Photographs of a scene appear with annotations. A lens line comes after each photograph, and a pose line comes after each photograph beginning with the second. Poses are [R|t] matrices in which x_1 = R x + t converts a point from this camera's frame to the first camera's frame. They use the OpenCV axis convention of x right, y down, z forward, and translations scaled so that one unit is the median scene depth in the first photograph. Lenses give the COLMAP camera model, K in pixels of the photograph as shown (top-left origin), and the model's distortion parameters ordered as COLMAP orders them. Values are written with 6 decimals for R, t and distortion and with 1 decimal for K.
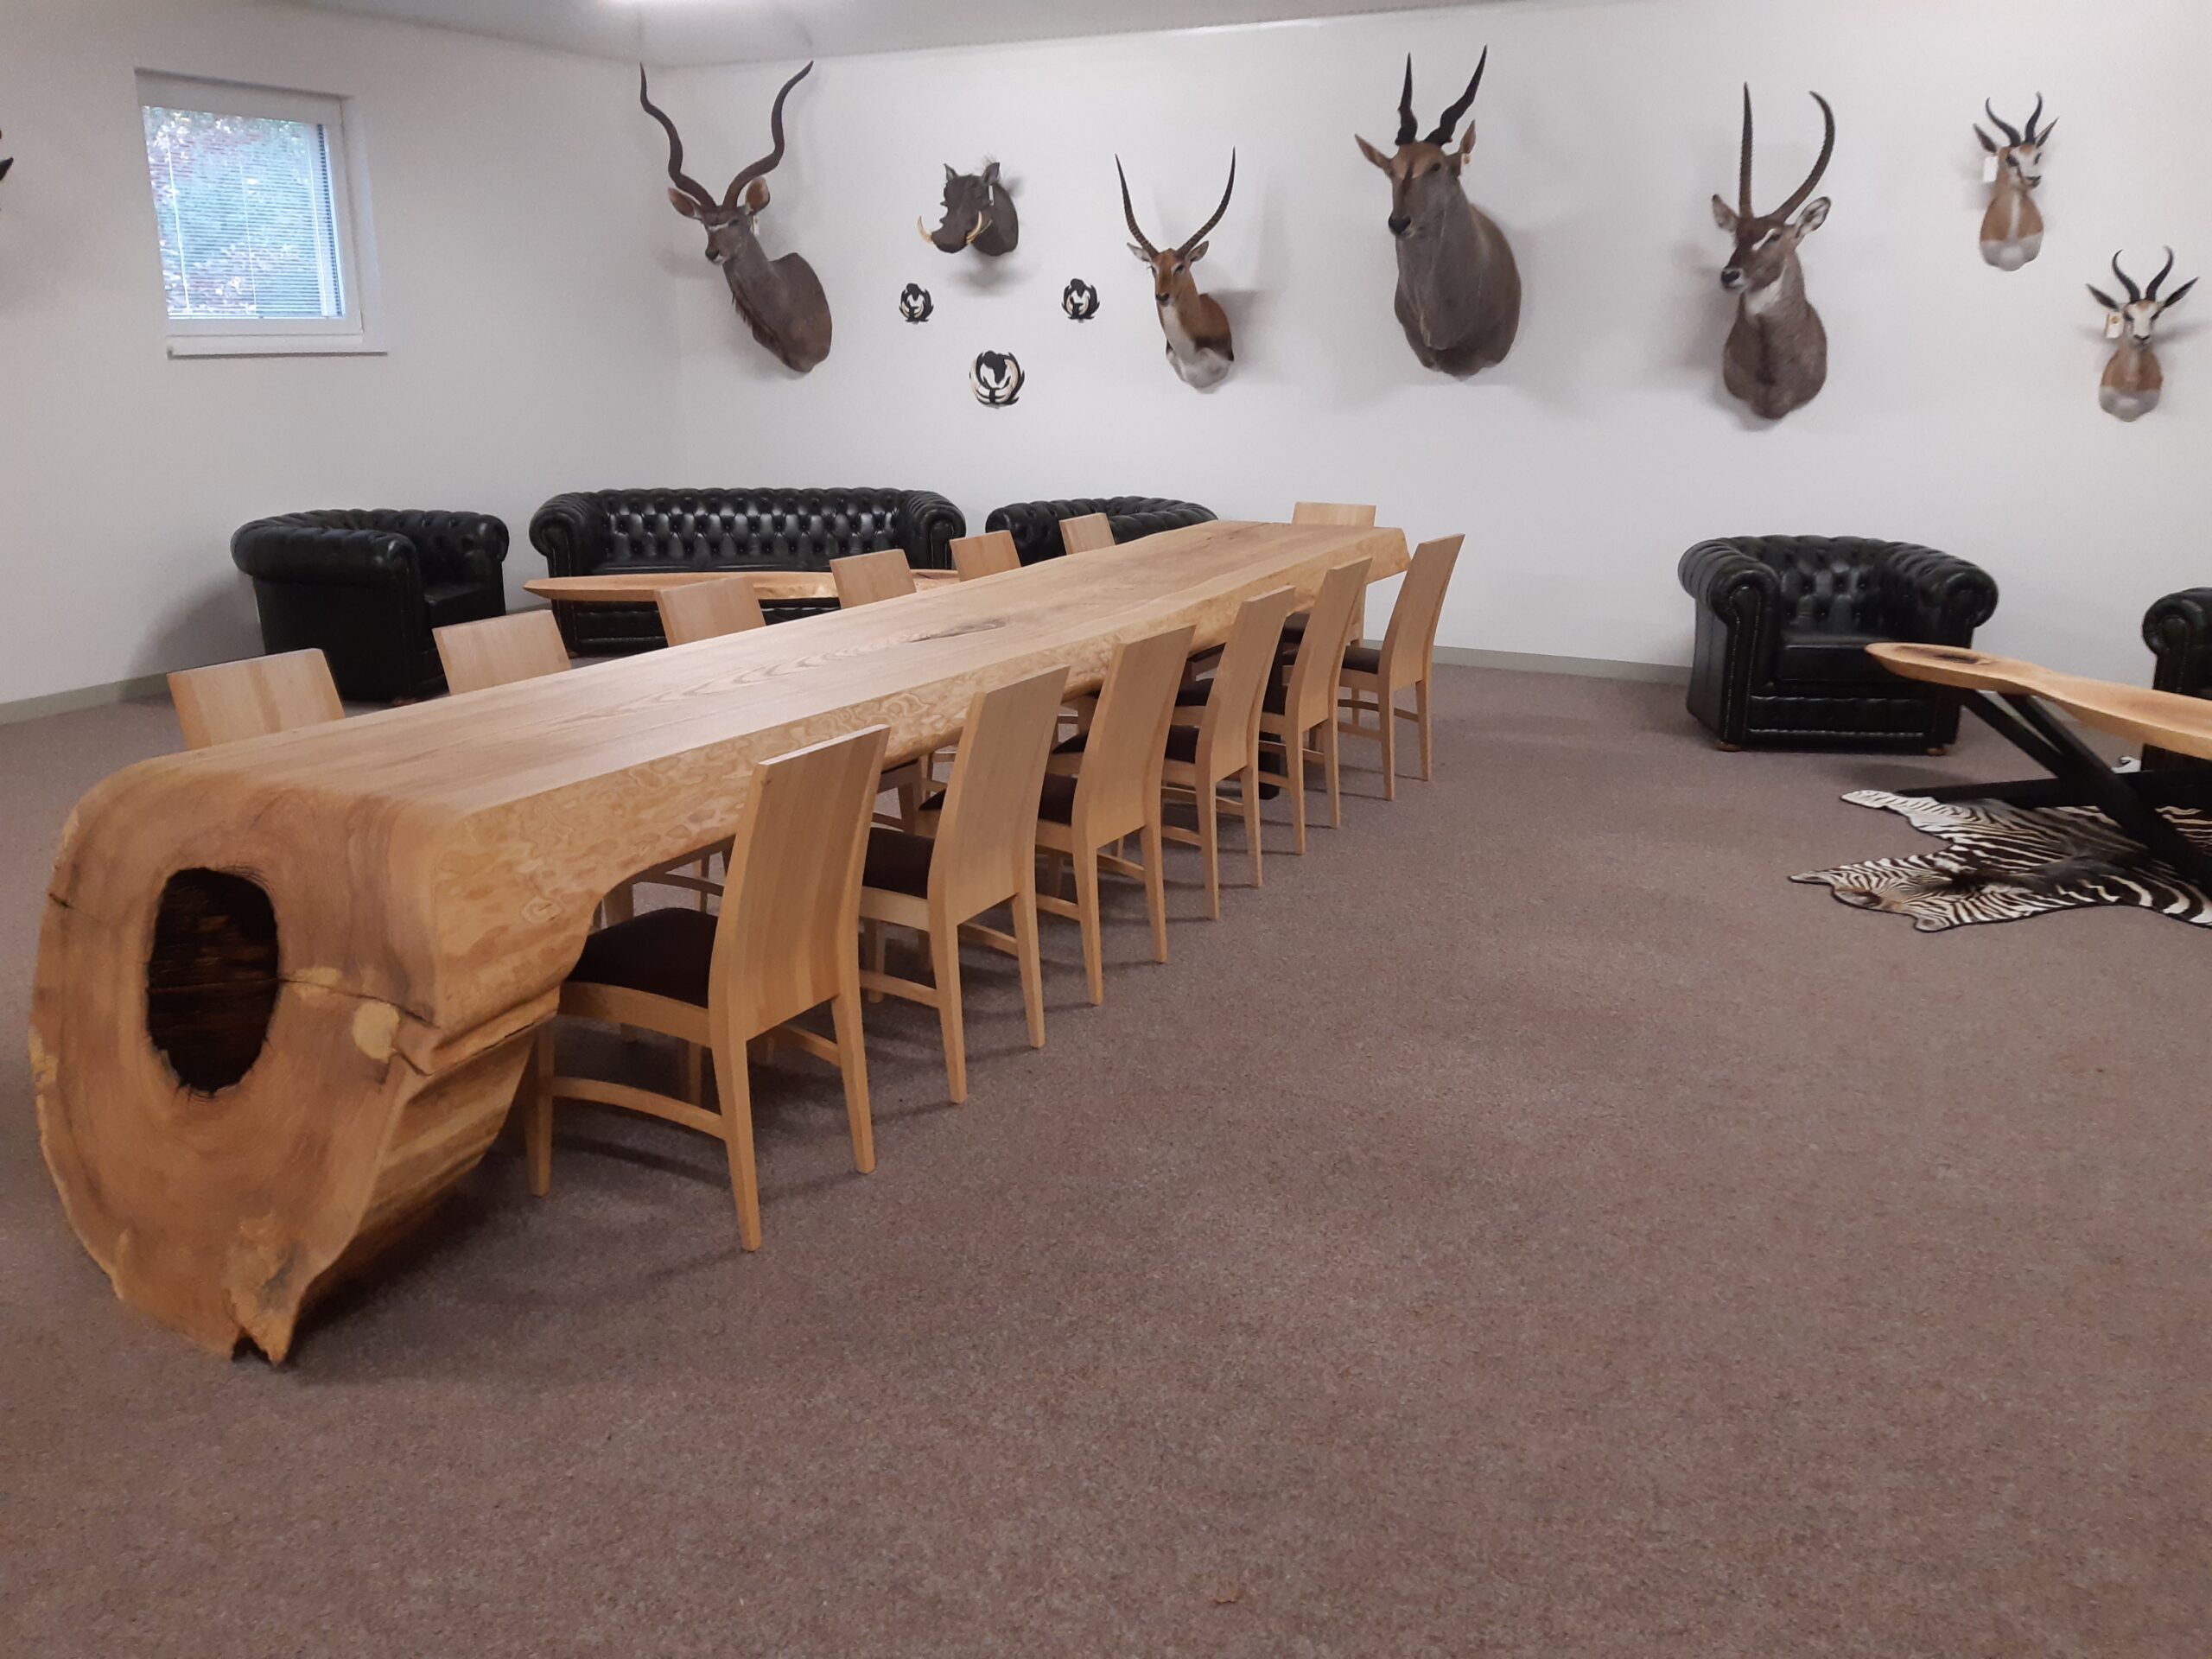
lens RADIAL K [[1738.7, 0, 1148.7], [0, 1738.7, 807.9], [0, 0, 1]] dist [0.054147, -0.106663]
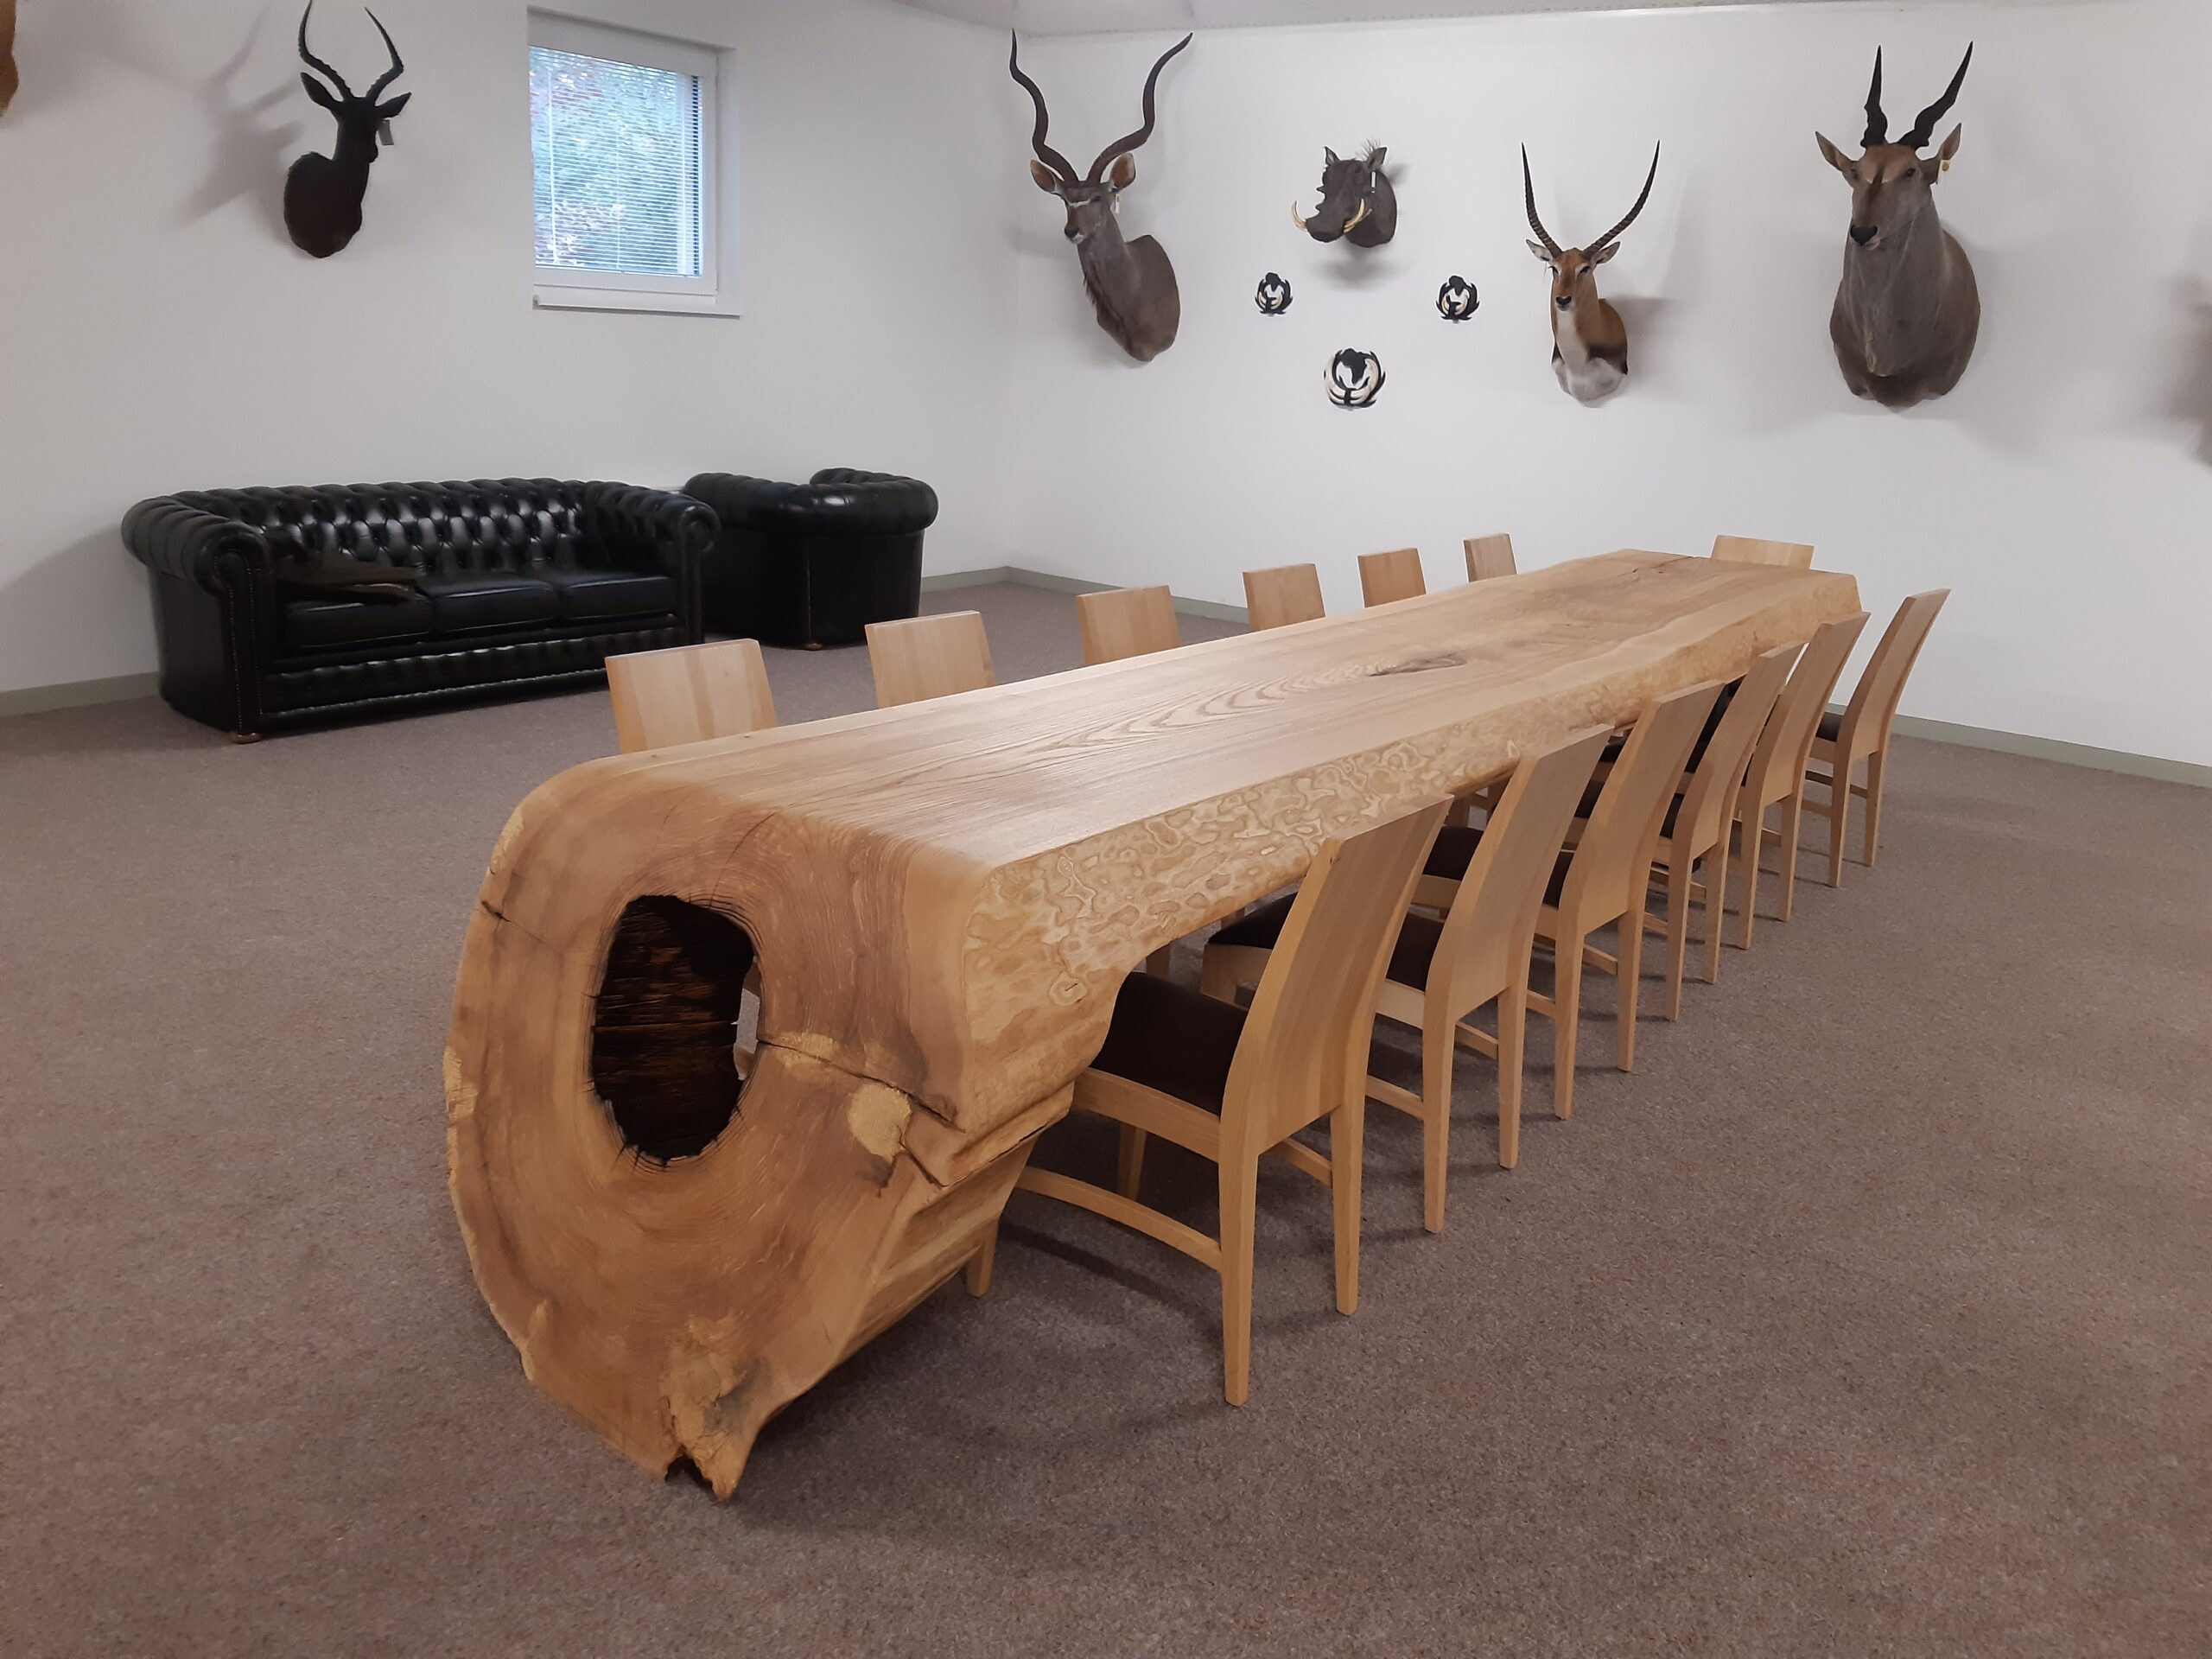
lens RADIAL K [[1738.7, 0, 1120.0], [0, 1738.7, 801.0], [0, 0, 1]] dist [0.054147, -0.106663]
pose [[0.988617, 0.089176, -0.121180, -0.163583], [-0.089487, 0.995984, 0.002879, -0.026089], [0.120950, 0.007998, 0.992626, 0.125059]]
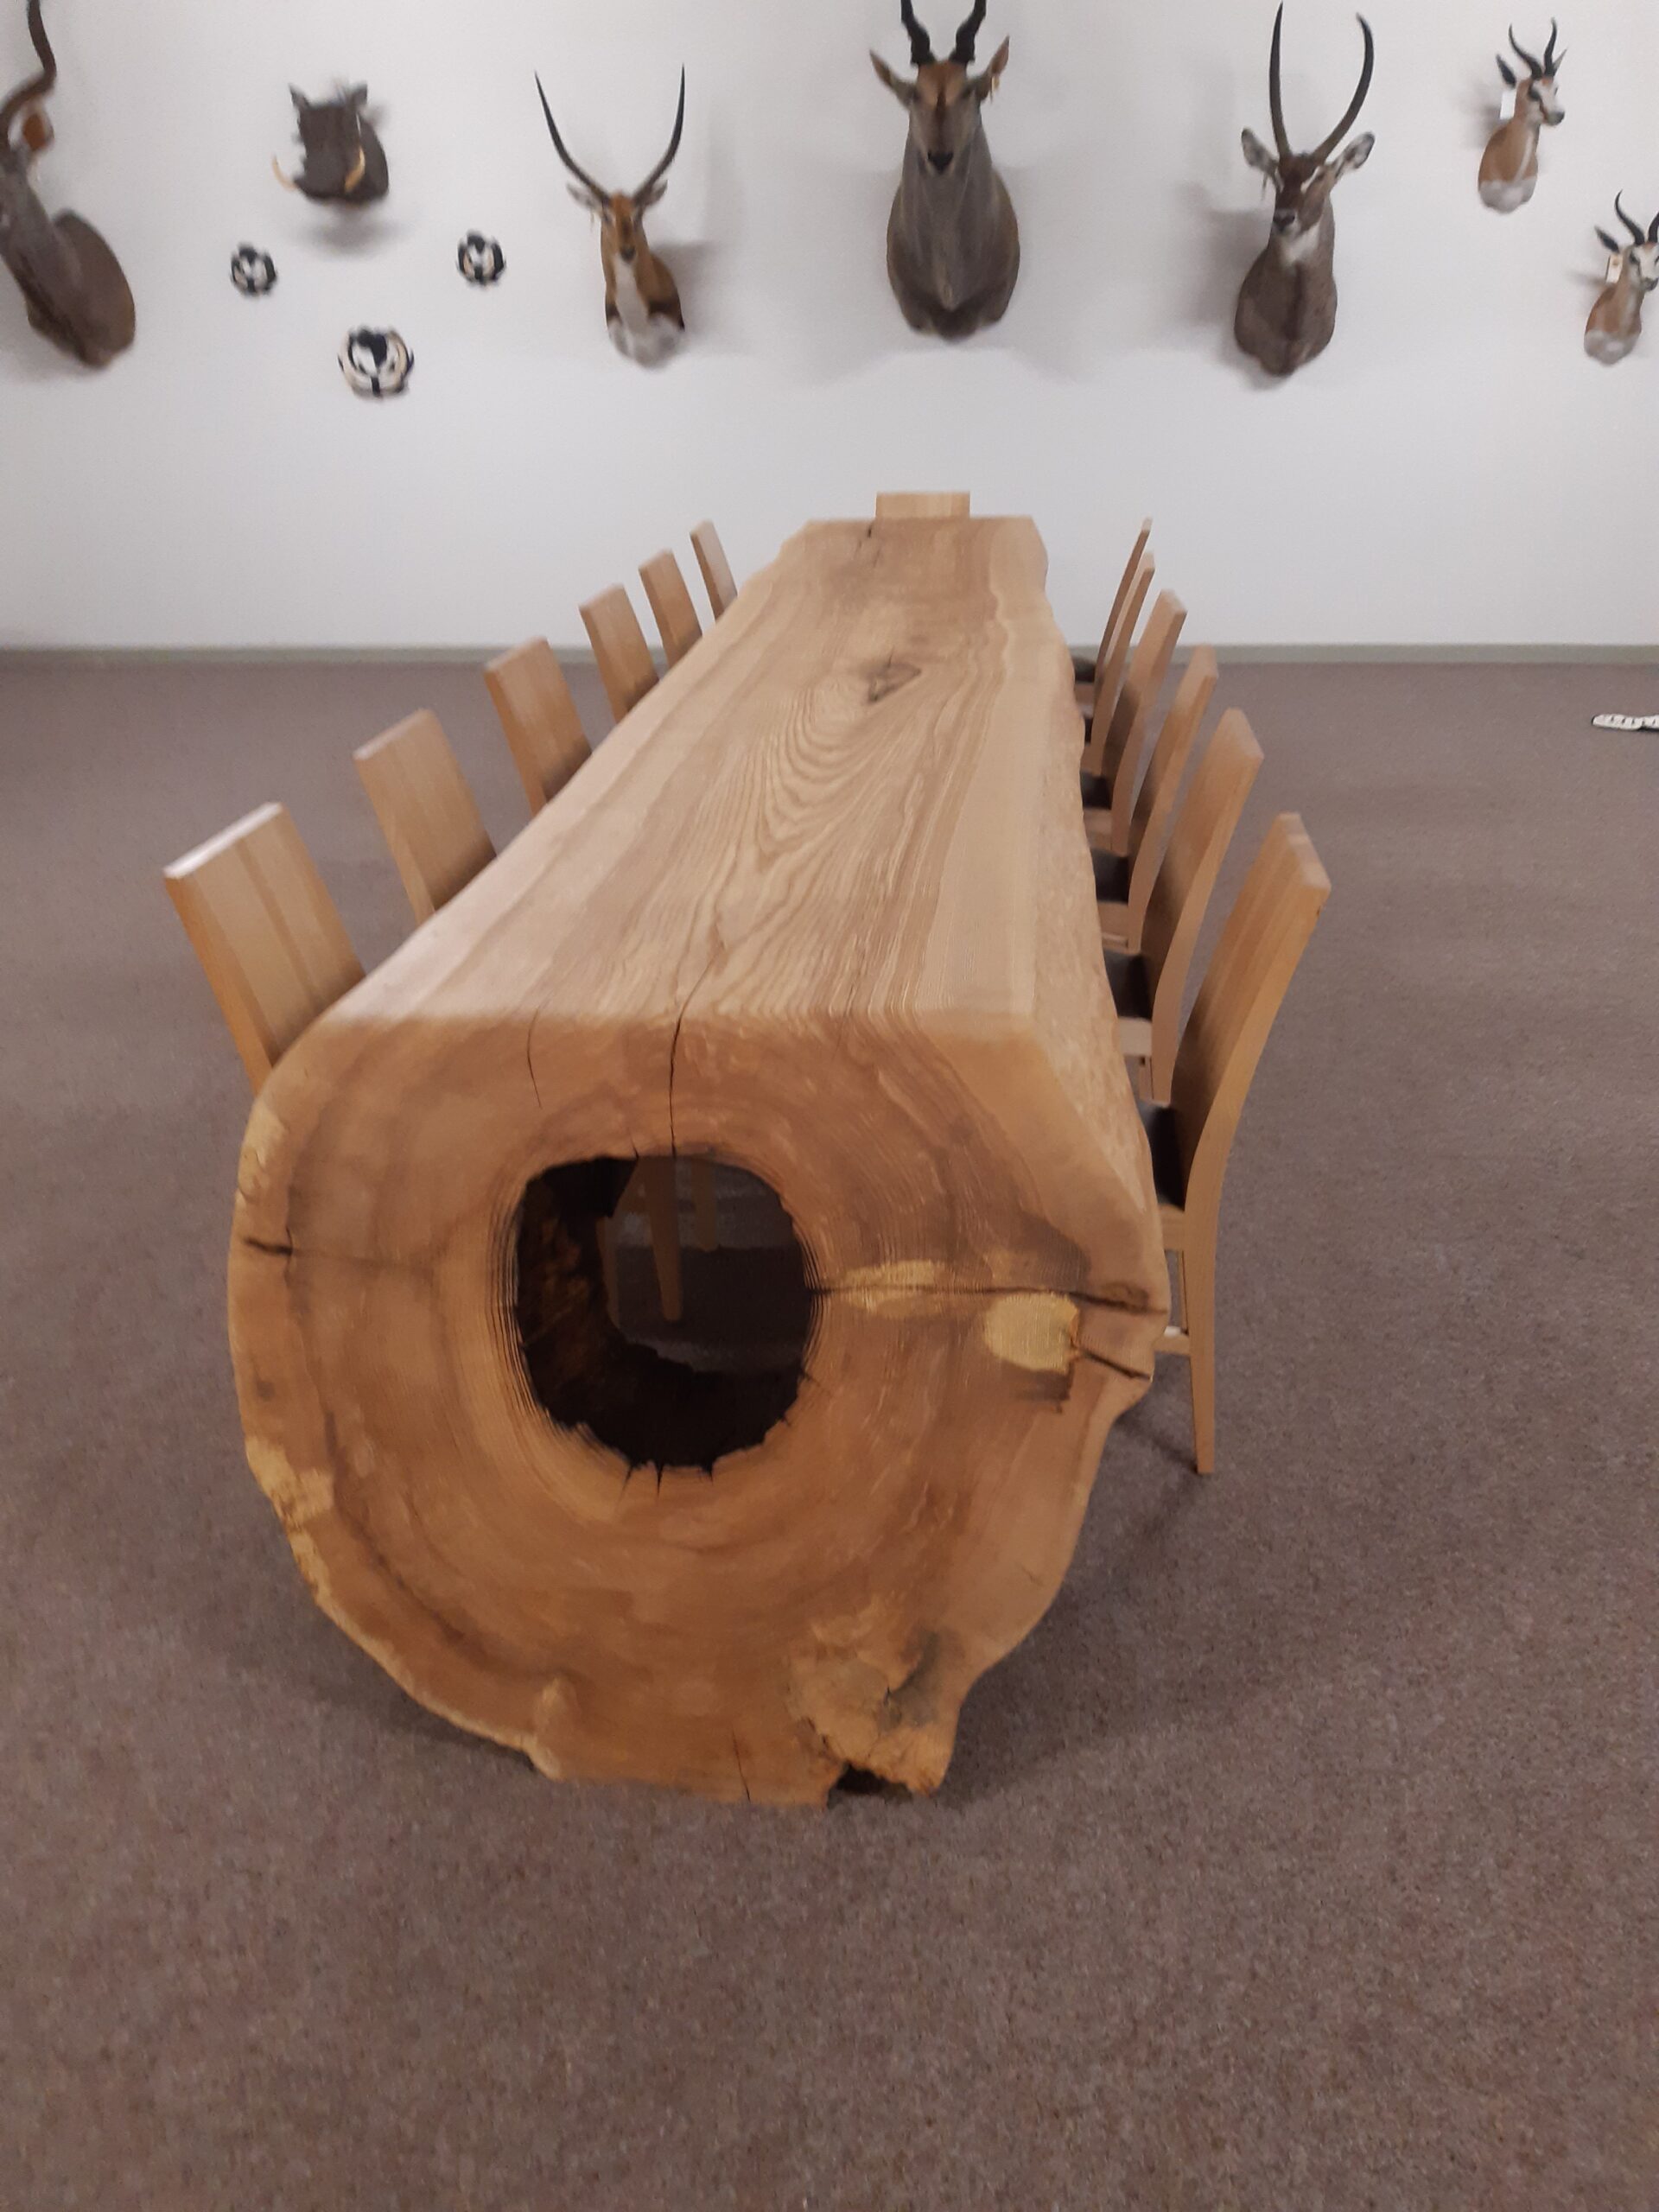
lens RADIAL K [[1738.7, 0, 813.1], [0, 1738.7, 1089.0], [0, 0, 1]] dist [0.054147, -0.106663]
pose [[0.920542, -0.182271, 0.345515, -0.515315], [0.125264, 0.975497, 0.180871, -0.076675], [-0.370016, -0.123219, 0.920818, 0.261007]]
